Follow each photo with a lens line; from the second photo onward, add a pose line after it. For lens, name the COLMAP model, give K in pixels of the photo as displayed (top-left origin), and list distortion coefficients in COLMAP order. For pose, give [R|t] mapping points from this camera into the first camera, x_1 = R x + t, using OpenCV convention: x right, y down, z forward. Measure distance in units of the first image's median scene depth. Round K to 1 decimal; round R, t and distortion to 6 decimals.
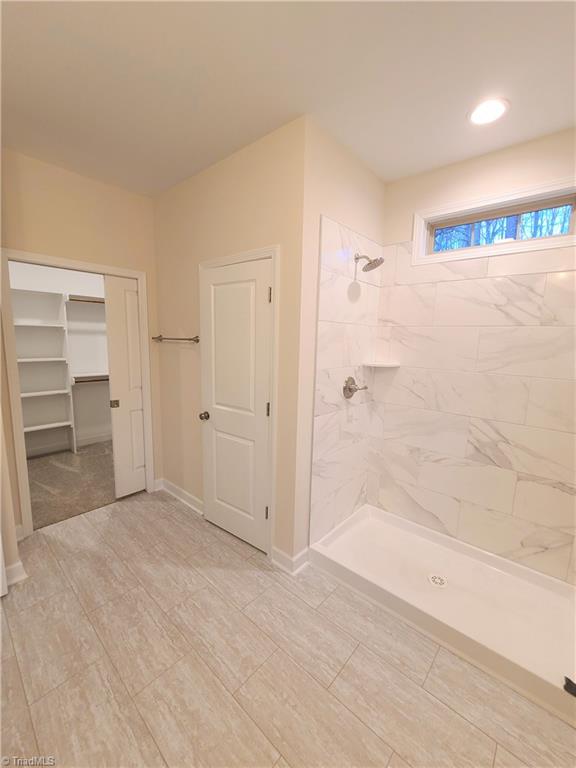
lens RADIAL K [[314.4, 0, 287.8], [0, 314.4, 381.5], [0, 0, 1]] dist [-0.004040, 0.001197]
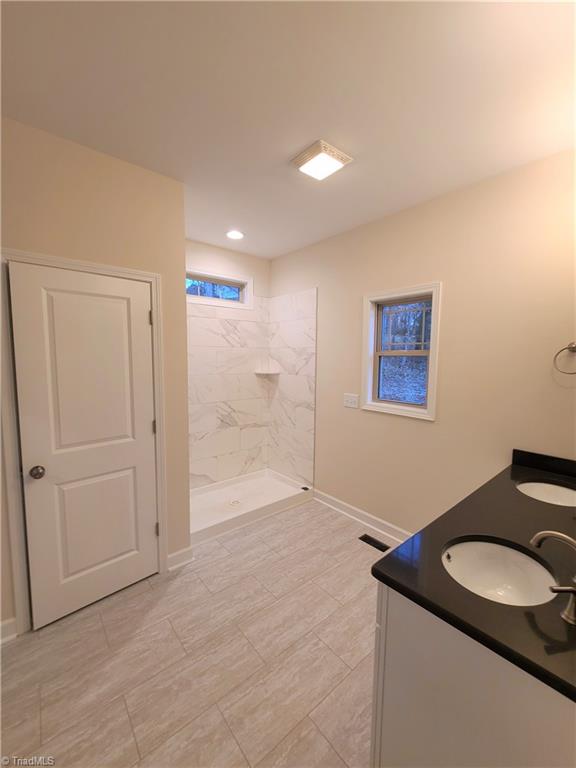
lens RADIAL K [[314.4, 0, 289.4], [0, 314.4, 379.2], [0, 0, 1]] dist [-0.004040, 0.001197]
pose [[0.143825, -0.098159, 0.984723, -1.093345], [0.133338, 0.987917, 0.079003, -0.095600], [-0.980579, 0.119939, 0.155176, 0.424546]]
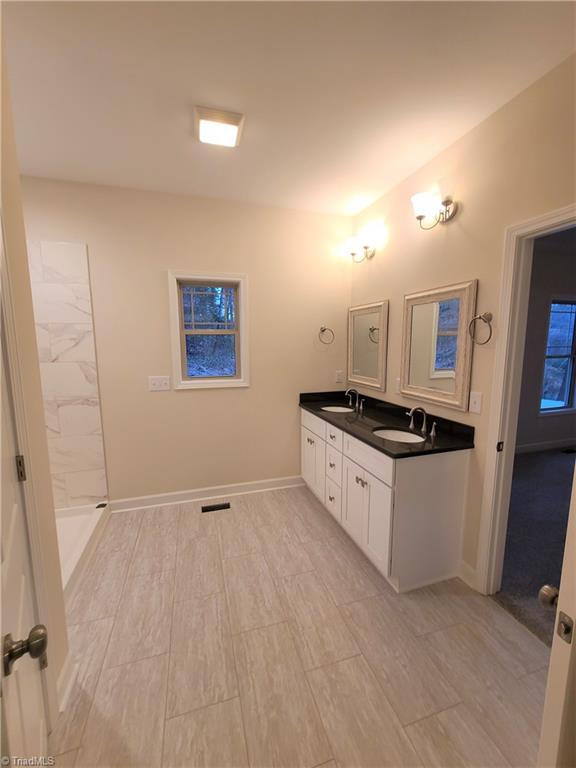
lens RADIAL K [[314.4, 0, 288.5], [0, 314.4, 379.4], [0, 0, 1]] dist [-0.004040, 0.001197]
pose [[-0.853676, -0.086664, 0.513542, -0.756559], [0.054604, 0.965729, 0.253744, -0.179372], [-0.517933, 0.244657, -0.819688, 1.270404]]
